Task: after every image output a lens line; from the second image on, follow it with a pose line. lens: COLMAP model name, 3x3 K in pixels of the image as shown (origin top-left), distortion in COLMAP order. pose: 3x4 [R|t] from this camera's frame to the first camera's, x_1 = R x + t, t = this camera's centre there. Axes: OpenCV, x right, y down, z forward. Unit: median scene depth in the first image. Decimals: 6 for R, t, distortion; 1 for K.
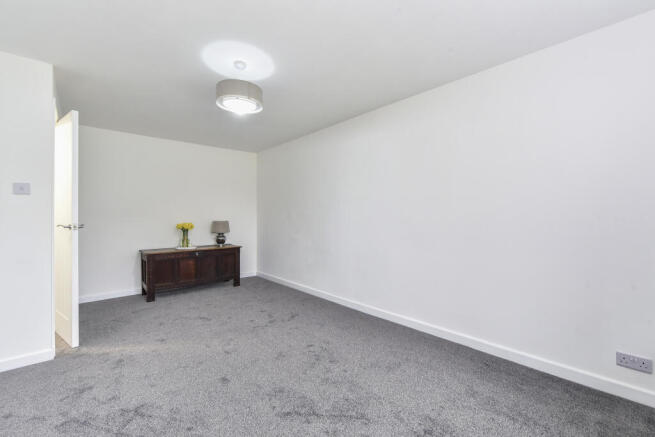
lens RADIAL K [[268.1, 0, 327.0], [0, 268.1, 217.8], [0, 0, 1]] dist [-0.003310, 0.000098]
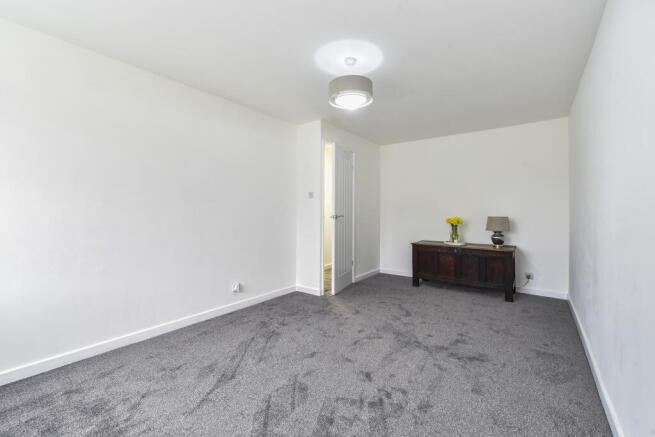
lens RADIAL K [[268.1, 0, 327.2], [0, 268.1, 213.9], [0, 0, 1]] dist [-0.003310, 0.000098]
pose [[0.216622, 0.010971, -0.976194, 0.317098], [-0.006238, 0.999932, 0.009854, 0.000331], [0.976236, 0.003955, 0.216675, 0.352642]]
